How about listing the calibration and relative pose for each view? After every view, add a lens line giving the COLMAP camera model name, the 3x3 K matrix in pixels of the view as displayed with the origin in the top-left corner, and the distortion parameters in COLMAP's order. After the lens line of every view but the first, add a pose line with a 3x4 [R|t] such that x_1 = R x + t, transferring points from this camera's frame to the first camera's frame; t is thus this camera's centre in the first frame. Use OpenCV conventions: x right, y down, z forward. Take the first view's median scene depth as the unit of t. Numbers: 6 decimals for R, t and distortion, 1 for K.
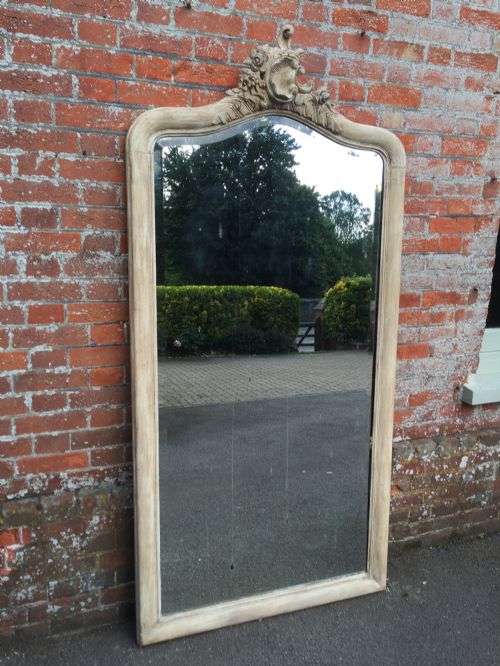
lens RADIAL K [[614.2, 0, 265.1], [0, 614.2, 326.8], [0, 0, 1]] dist [0.087658, -0.131554]
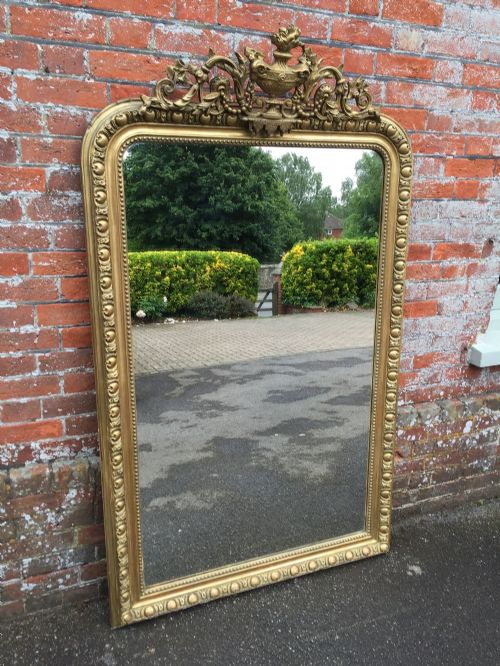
lens RADIAL K [[597.5, 0, 258.2], [0, 597.5, 338.6], [0, 0, 1]] dist [0.086462, -0.124059]
pose [[0.999854, 0.007156, 0.015499, -0.016135], [-0.008686, 0.994852, 0.100964, -0.005813], [-0.014697, -0.101084, 0.994769, 0.137639]]
